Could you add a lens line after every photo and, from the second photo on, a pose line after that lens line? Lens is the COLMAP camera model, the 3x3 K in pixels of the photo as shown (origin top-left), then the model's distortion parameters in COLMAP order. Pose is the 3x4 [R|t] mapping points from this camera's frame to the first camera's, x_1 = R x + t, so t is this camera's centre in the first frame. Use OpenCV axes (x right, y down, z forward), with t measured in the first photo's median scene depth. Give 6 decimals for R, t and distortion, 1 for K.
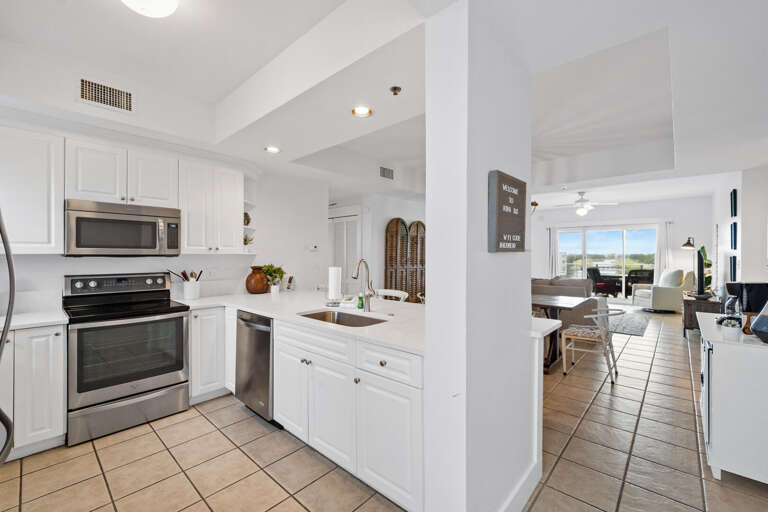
lens RADIAL K [[325.0, 0, 385.2], [0, 325.0, 253.6], [0, 0, 1]] dist [-0.000844, -0.000170]
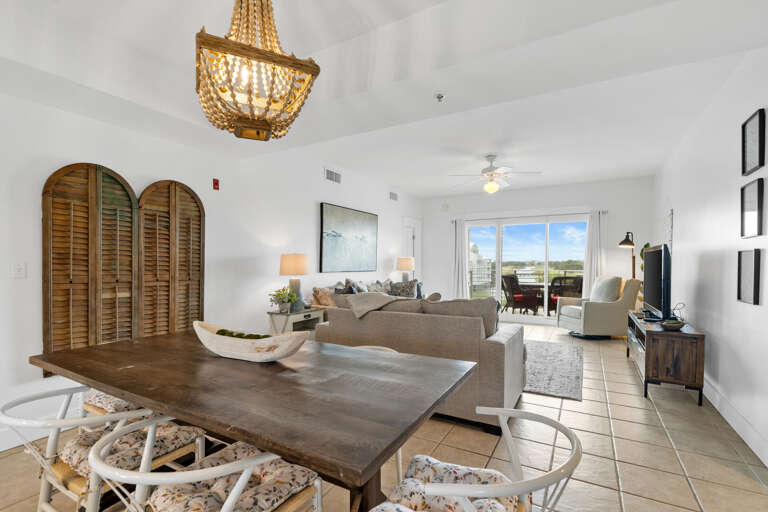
lens RADIAL K [[356.6, 0, 385.9], [0, 356.6, 265.5], [0, 0, 1]] dist [-0.001015, -0.000116]
pose [[0.976022, -0.003181, 0.217650, 0.621865], [0.000176, 0.999904, 0.013824, 0.033939], [-0.217673, -0.013454, 0.975929, 0.888511]]
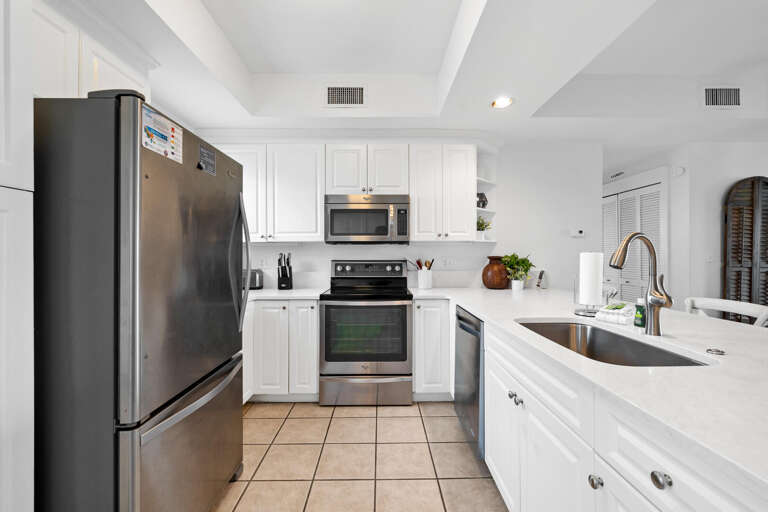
lens RADIAL K [[325.0, 0, 385.2], [0, 325.0, 253.6], [0, 0, 1]] dist [-0.000844, -0.000170]
pose [[0.679886, -0.004798, -0.733302, 0.029592], [0.005416, 0.999984, -0.001521, 0.040260], [0.733297, -0.002938, 0.679902, 0.284188]]
